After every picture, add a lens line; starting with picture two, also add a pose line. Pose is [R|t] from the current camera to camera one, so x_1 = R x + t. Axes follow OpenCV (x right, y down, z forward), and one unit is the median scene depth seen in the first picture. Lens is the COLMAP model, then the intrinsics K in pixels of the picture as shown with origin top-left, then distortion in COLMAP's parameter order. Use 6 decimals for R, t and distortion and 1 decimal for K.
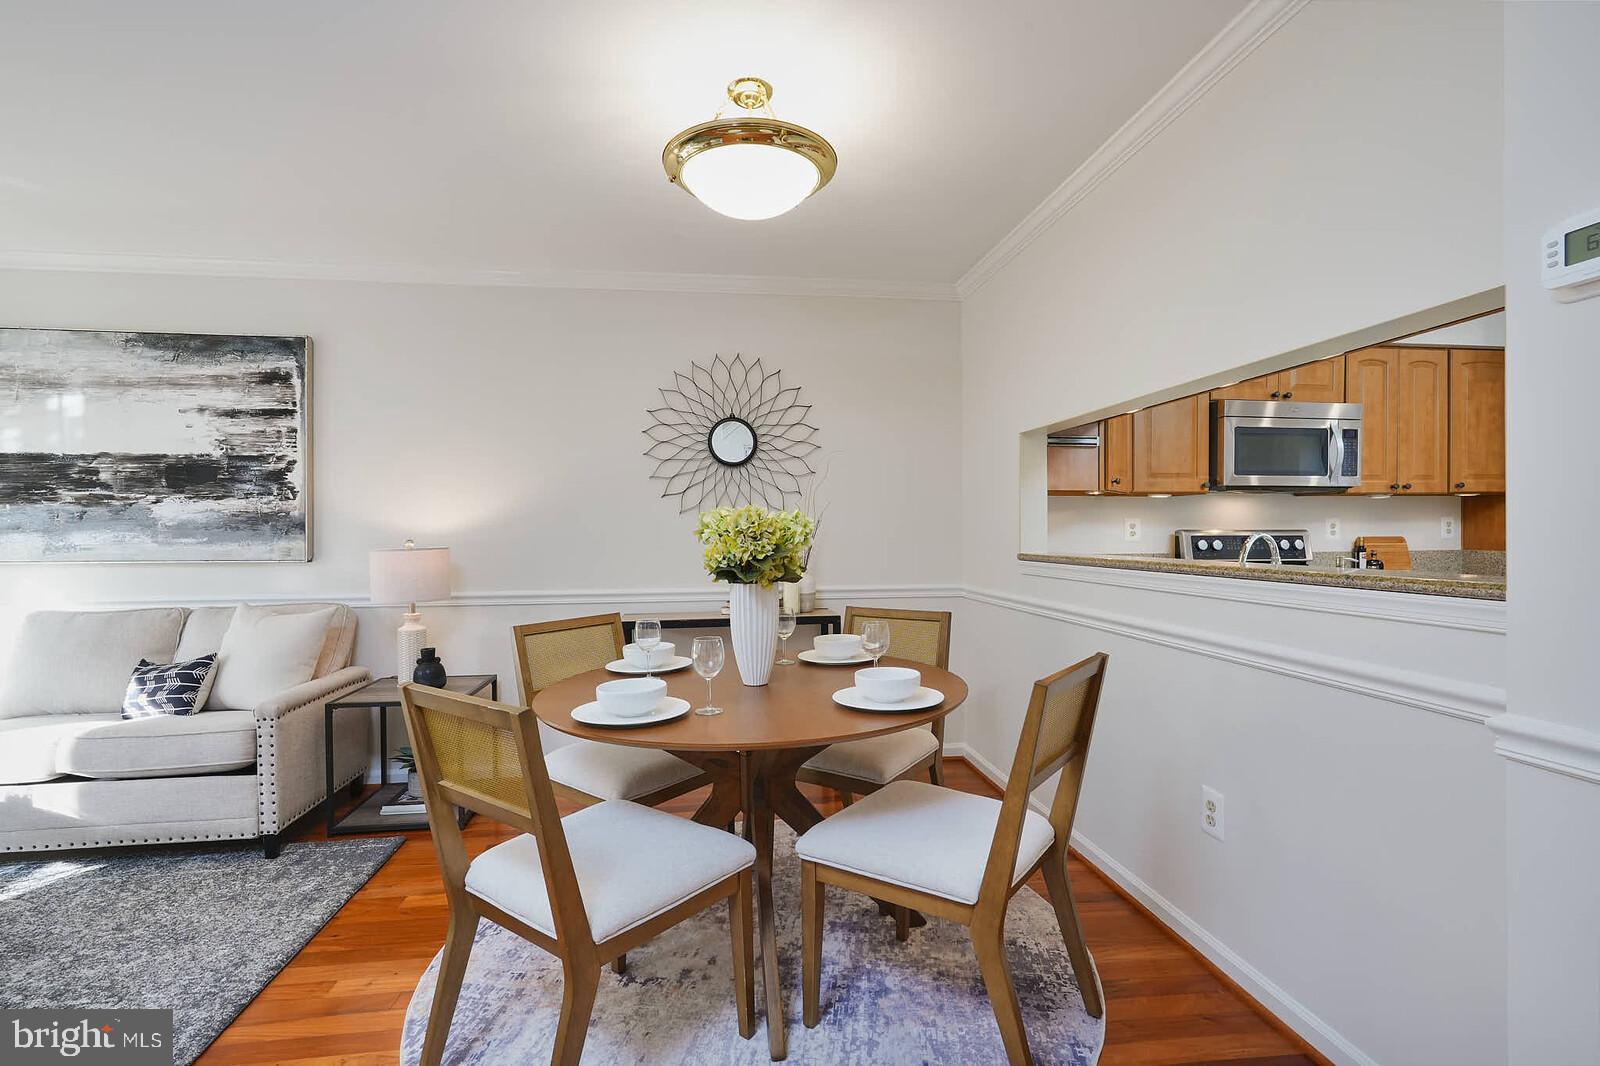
lens RADIAL K [[733.3, 0, 800.7], [0, 733.3, 539.2], [0, 0, 1]] dist [0.001162, 0.000986]
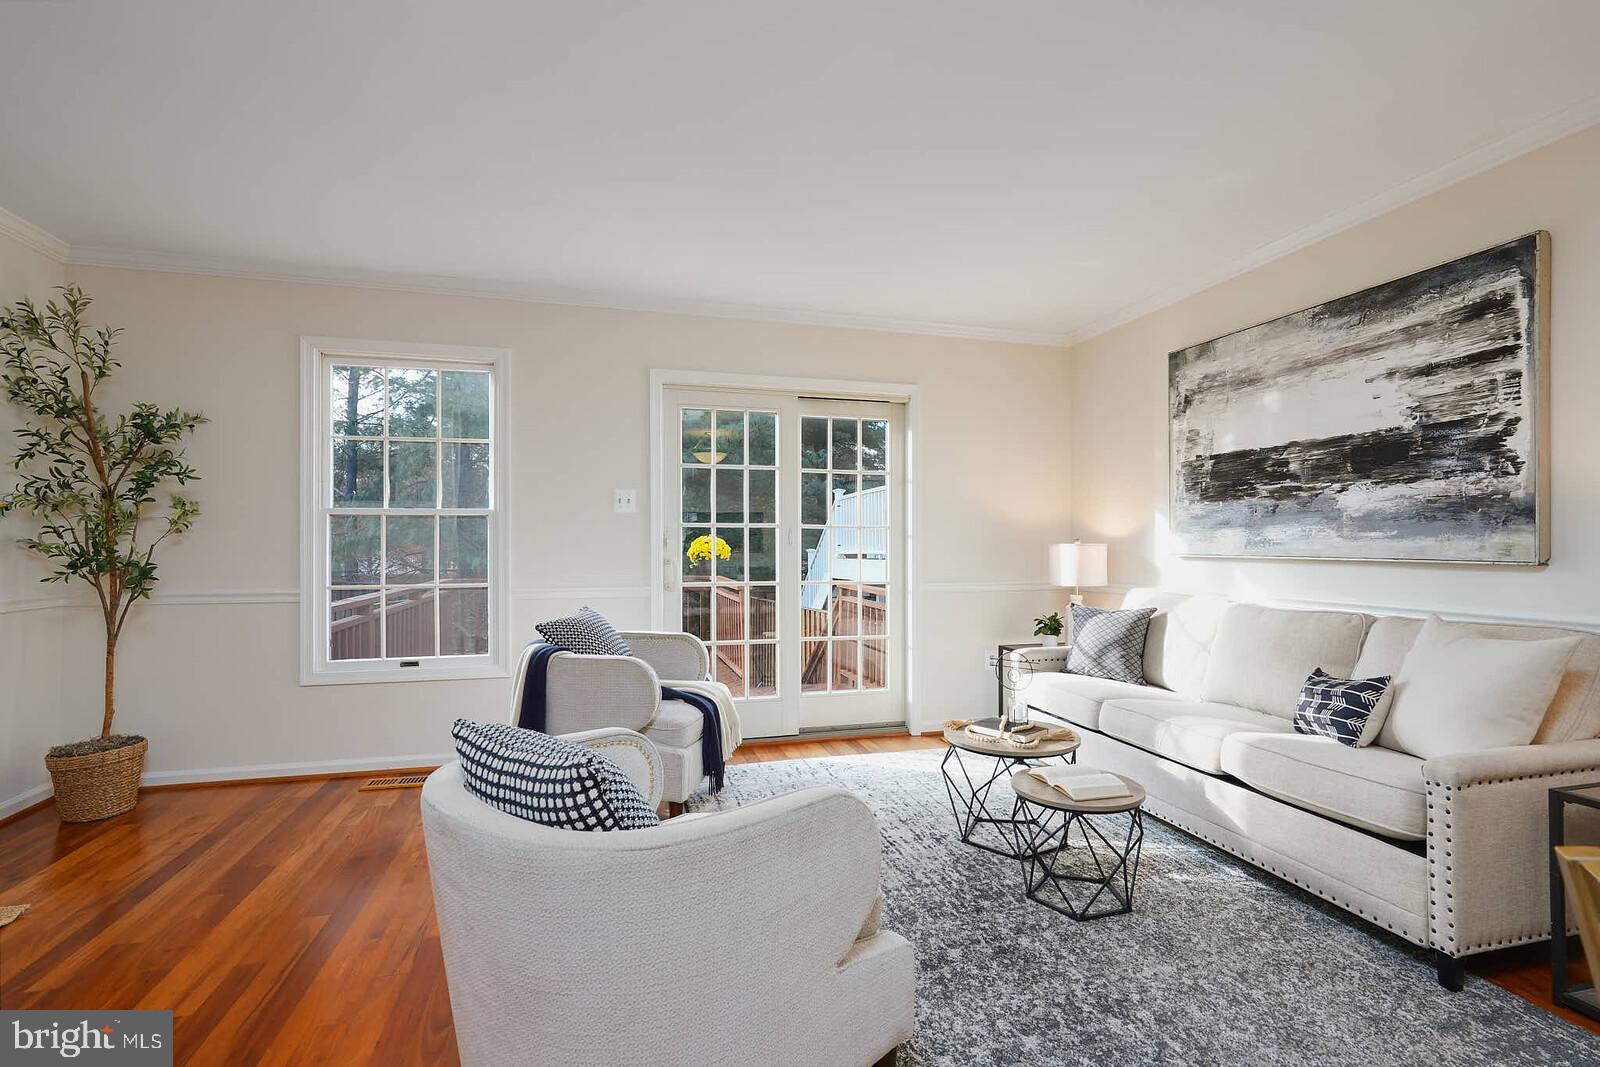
lens RADIAL K [[733.3, 0, 800.7], [0, 733.3, 539.7], [0, 0, 1]] dist [0.001162, 0.000986]
pose [[0.126193, -0.000277, -0.992006, -0.089830], [-0.005510, 0.999984, -0.000980, 0.012509], [0.991990, 0.005590, 0.126190, 0.249963]]
